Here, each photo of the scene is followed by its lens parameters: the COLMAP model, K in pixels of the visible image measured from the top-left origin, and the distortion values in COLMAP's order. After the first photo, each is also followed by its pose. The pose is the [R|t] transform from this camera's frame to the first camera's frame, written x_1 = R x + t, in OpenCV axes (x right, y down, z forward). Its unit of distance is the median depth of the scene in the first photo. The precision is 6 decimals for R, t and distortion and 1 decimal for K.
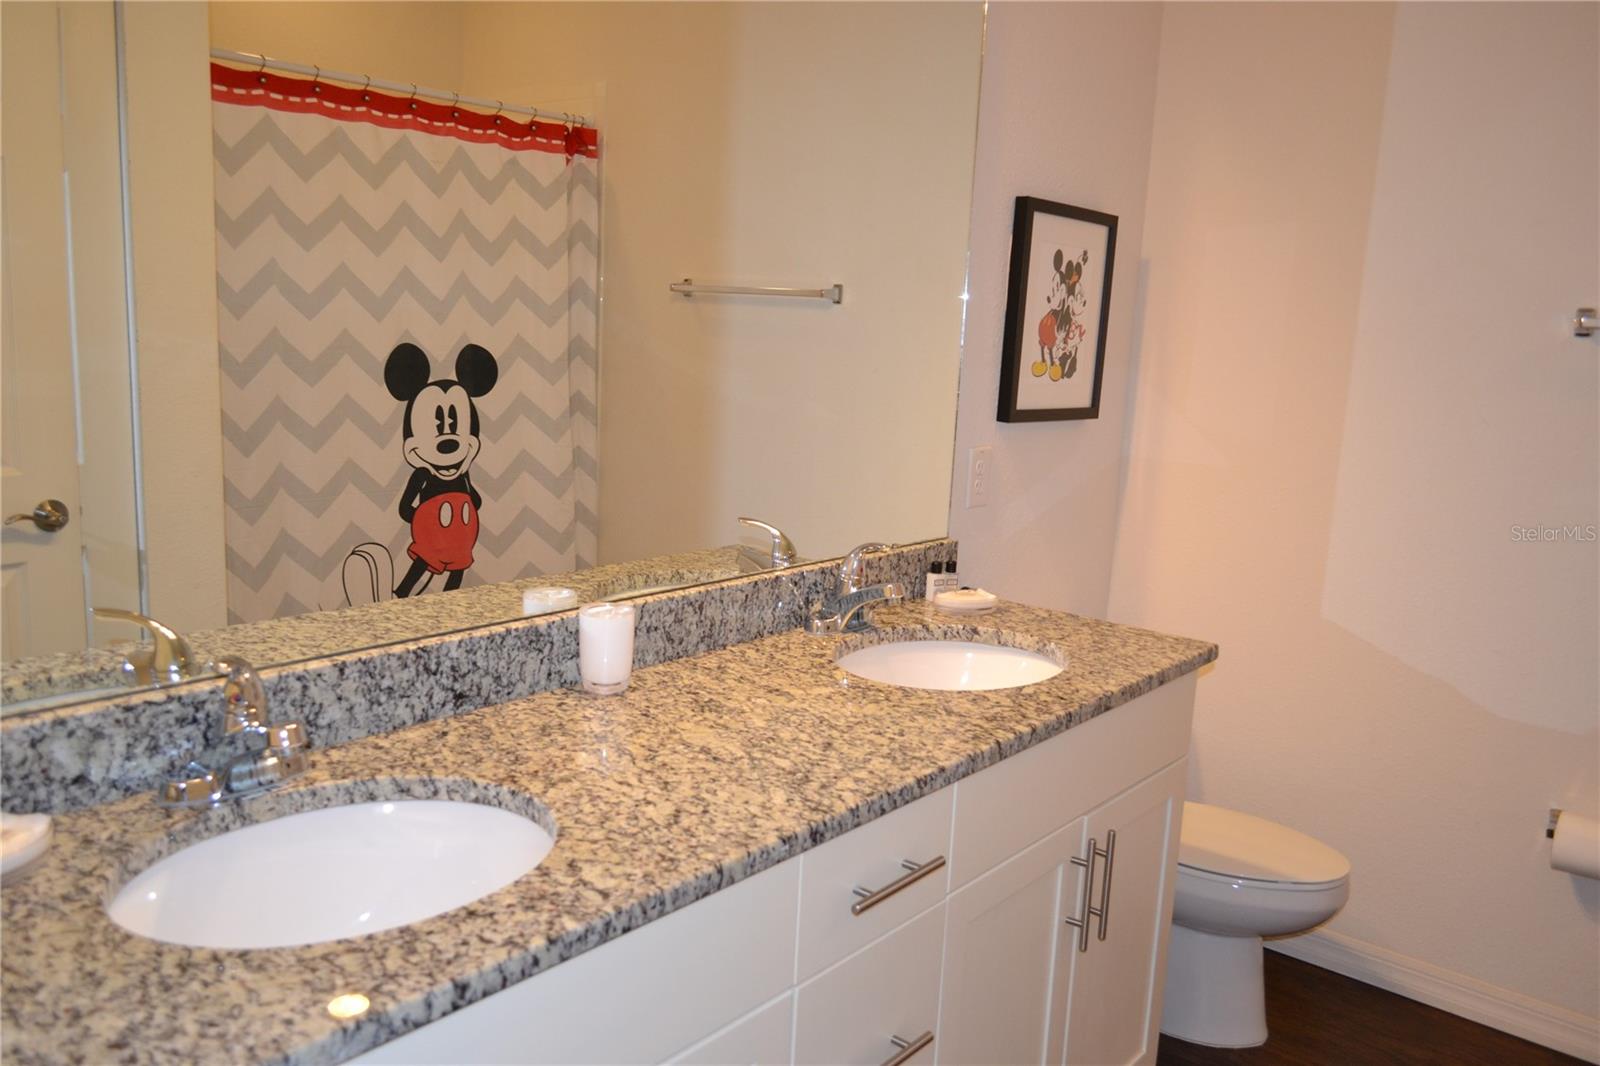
lens RADIAL K [[1252.2, 0, 795.7], [0, 1252.2, 541.4], [0, 0, 1]] dist [-0.018415, 0.007122]
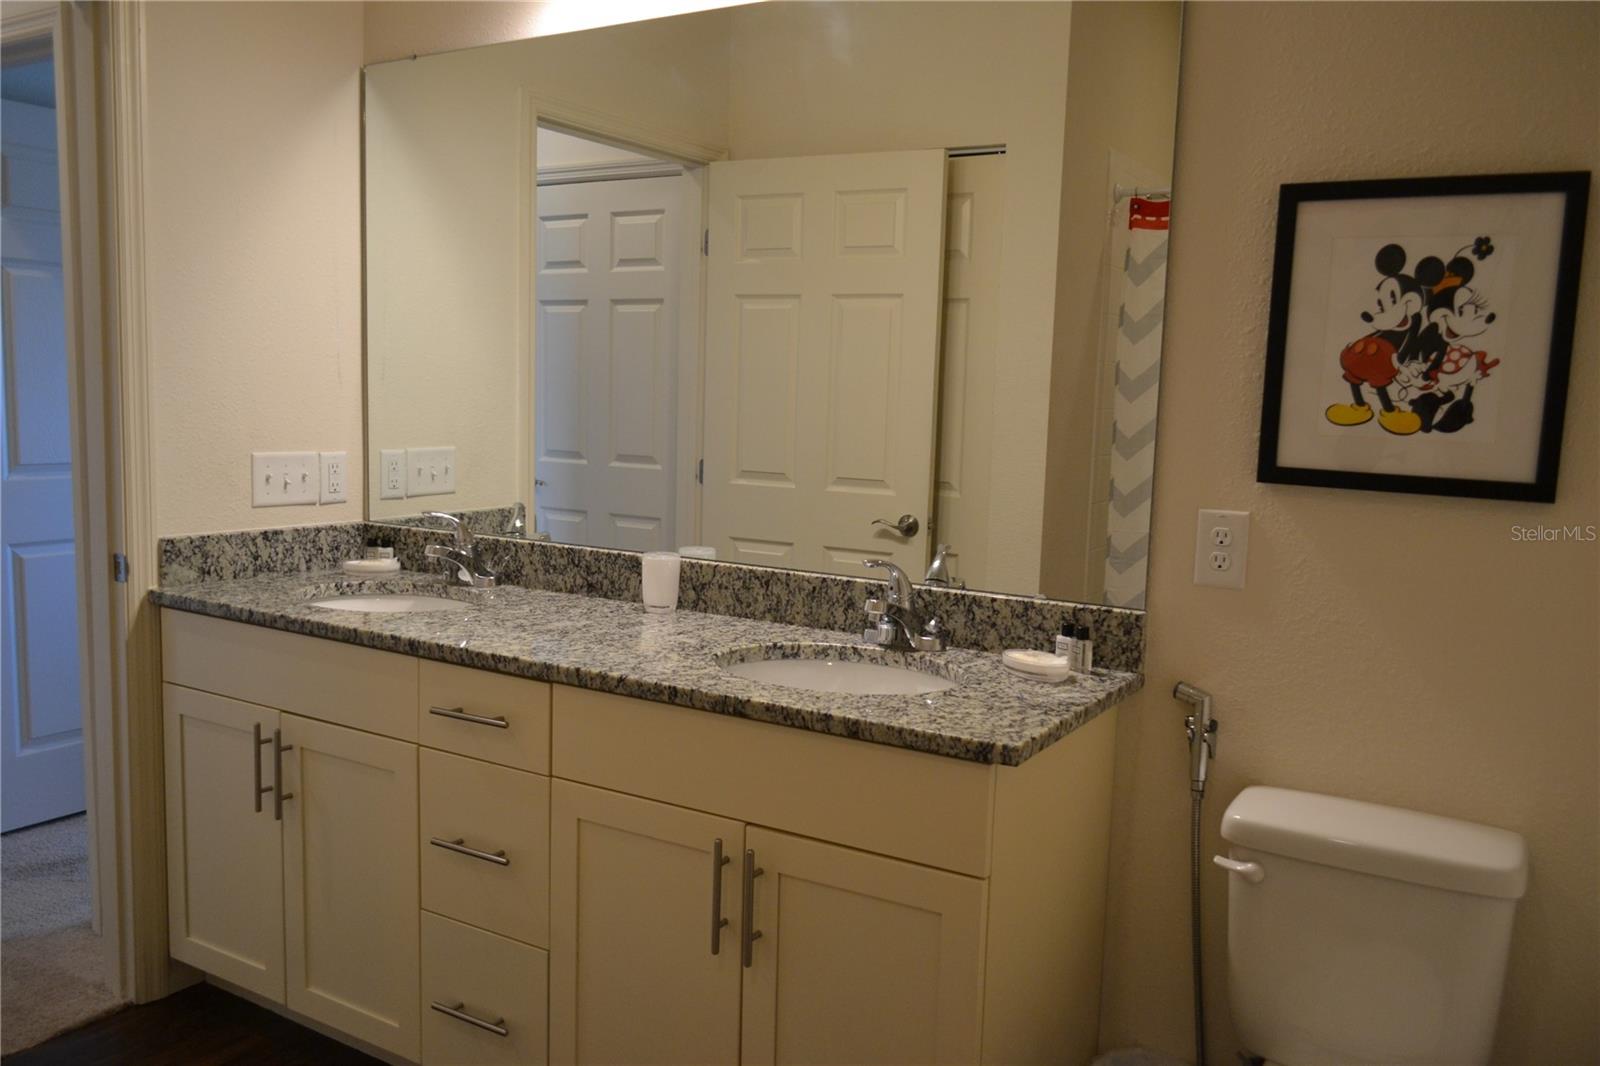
lens RADIAL K [[1252.2, 0, 795.7], [0, 1252.2, 541.4], [0, 0, 1]] dist [-0.018415, 0.007122]
pose [[0.155419, 0.075344, -0.984971, 0.849360], [-0.198788, 0.979075, 0.043527, -0.035939], [0.967640, 0.189036, 0.167144, 0.591363]]
